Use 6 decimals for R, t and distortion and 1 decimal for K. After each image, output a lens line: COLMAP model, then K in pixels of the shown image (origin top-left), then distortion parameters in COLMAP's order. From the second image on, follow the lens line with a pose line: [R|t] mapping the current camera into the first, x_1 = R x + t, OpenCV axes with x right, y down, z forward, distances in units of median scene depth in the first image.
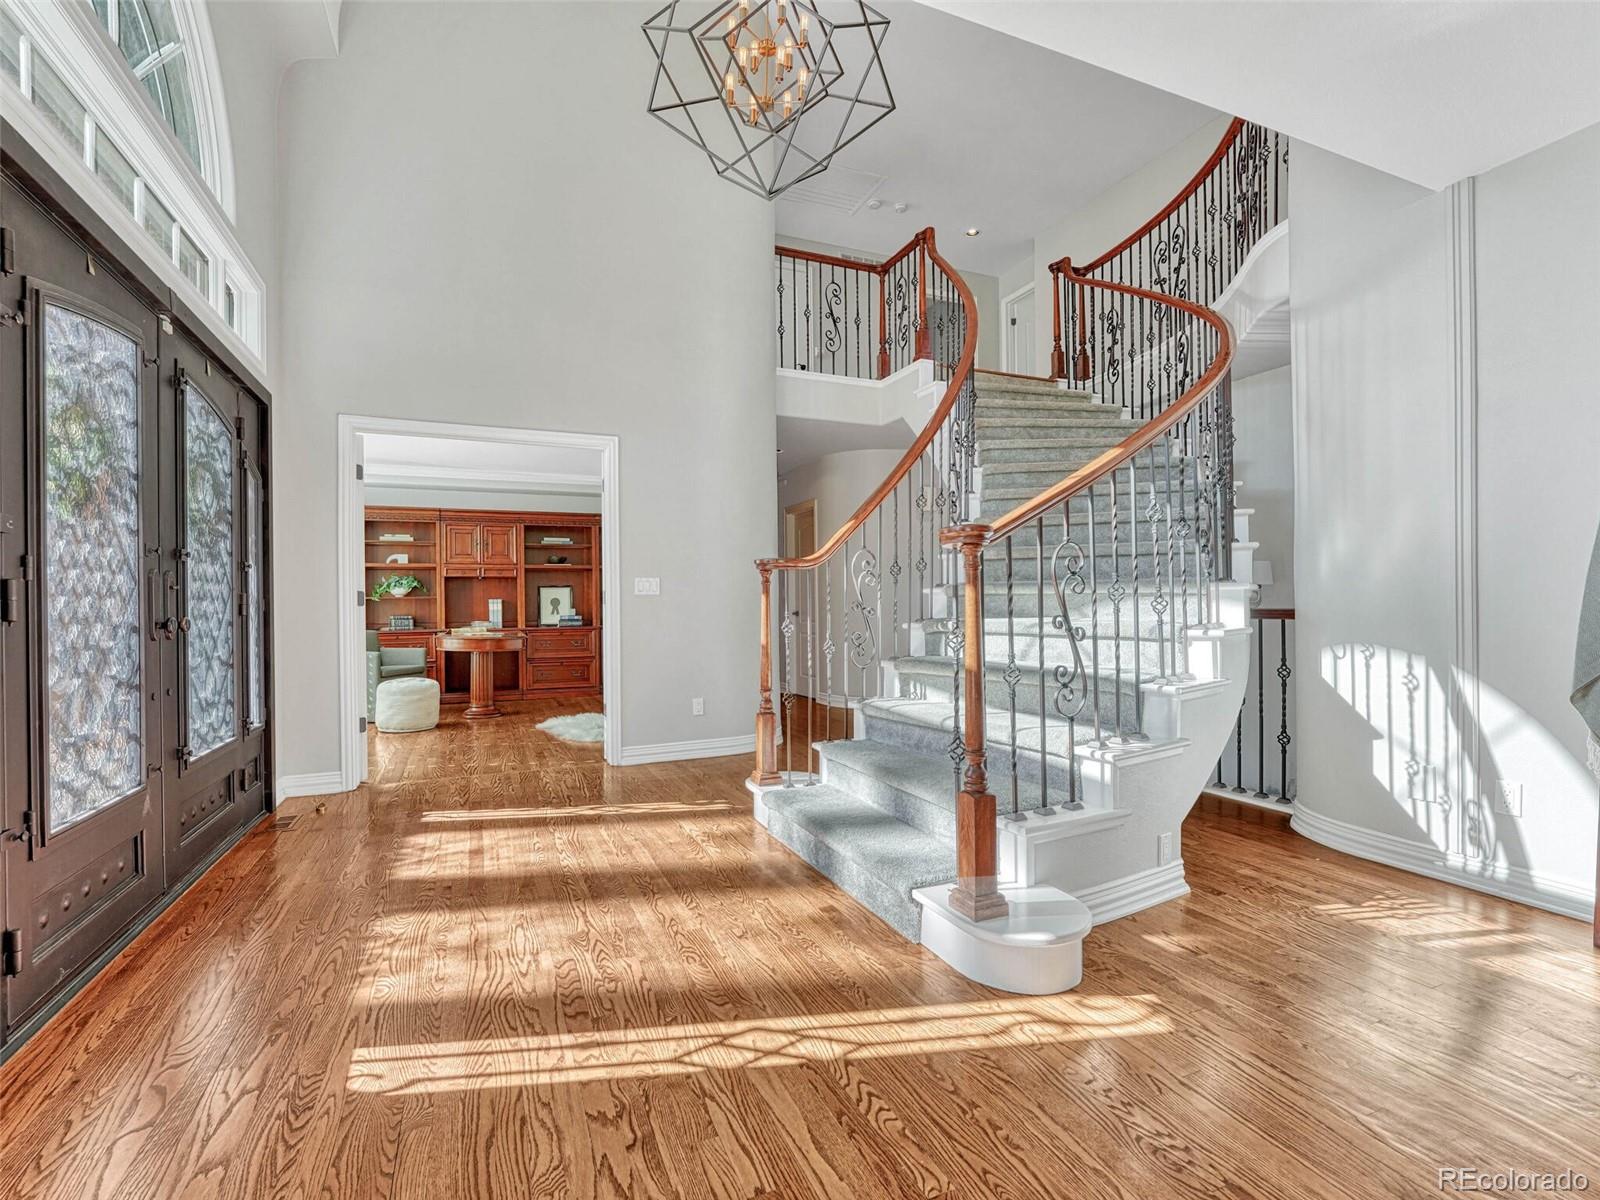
lens RADIAL K [[737.9, 0, 791.7], [0, 737.9, 602.8], [0, 0, 1]] dist [-0.001281, -0.000084]
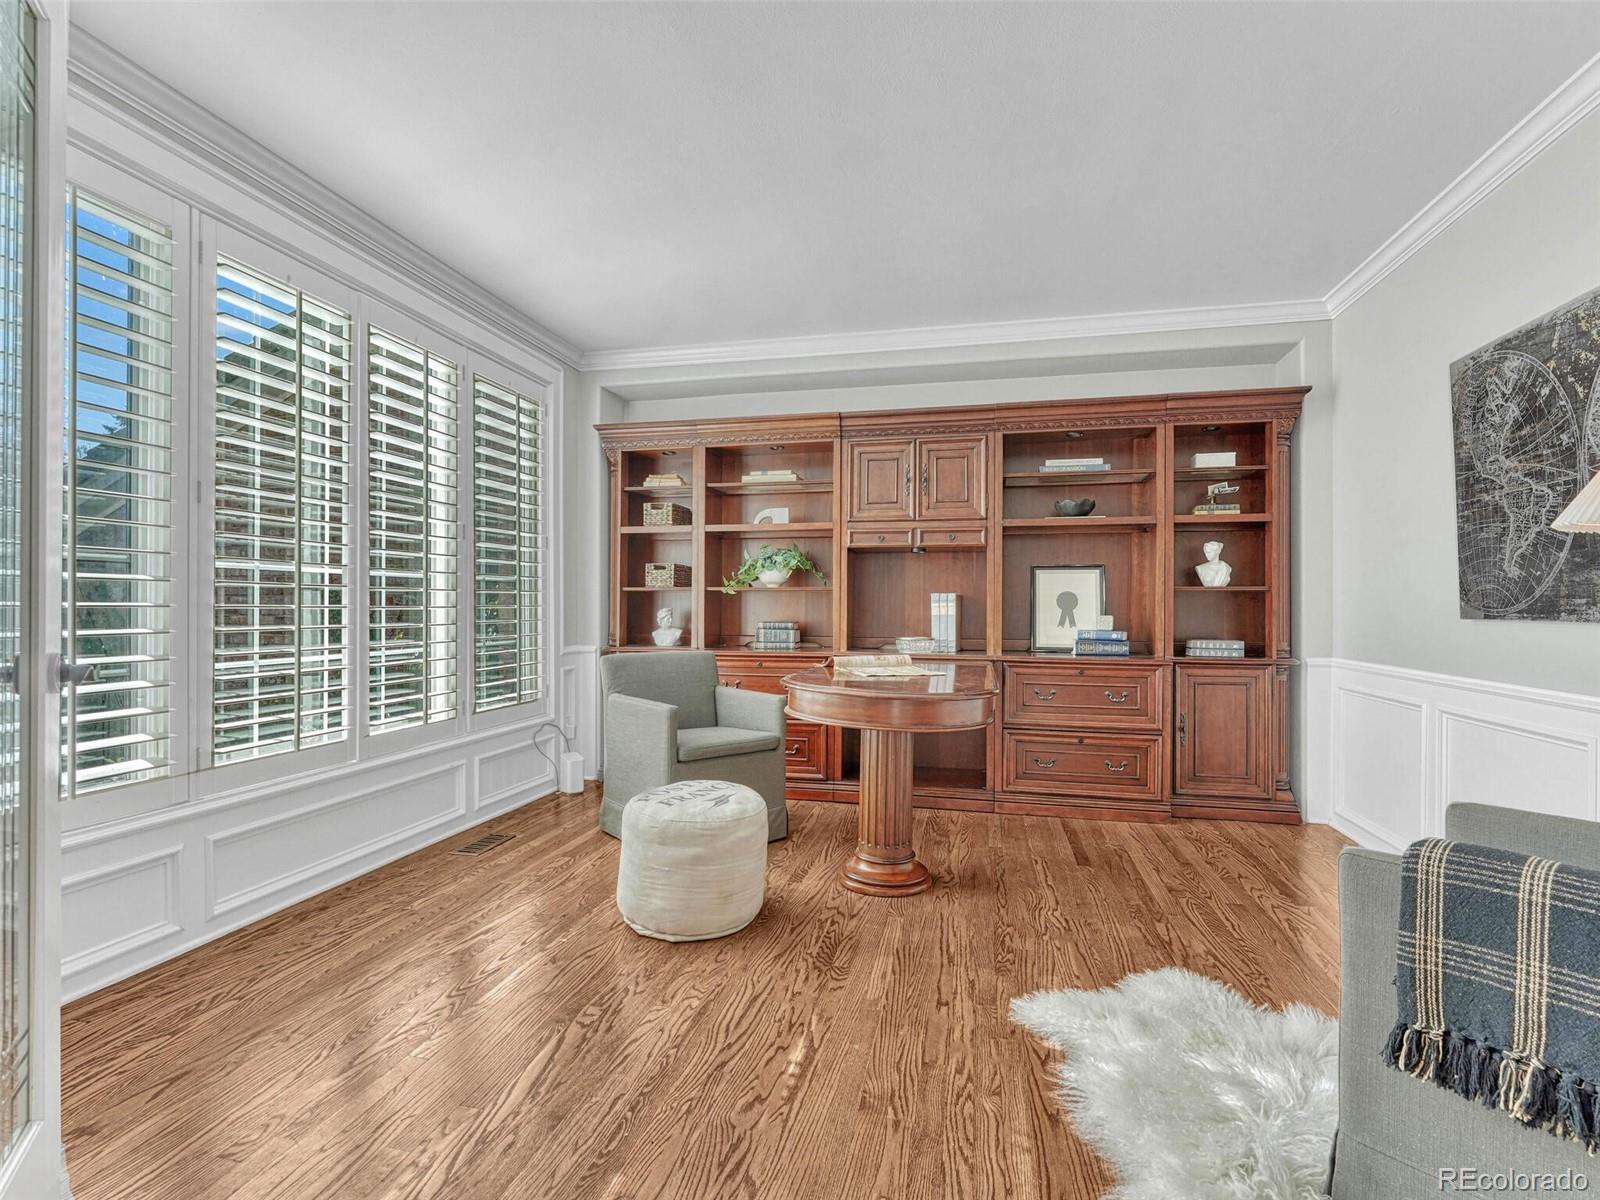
lens RADIAL K [[737.9, 0, 791.7], [0, 737.9, 602.8], [0, 0, 1]] dist [-0.001281, -0.000084]
pose [[0.791746, 0.014381, -0.610681, -0.183887], [-0.013038, 0.999893, 0.006642, -0.000376], [0.610711, 0.002703, 0.791849, 0.554639]]
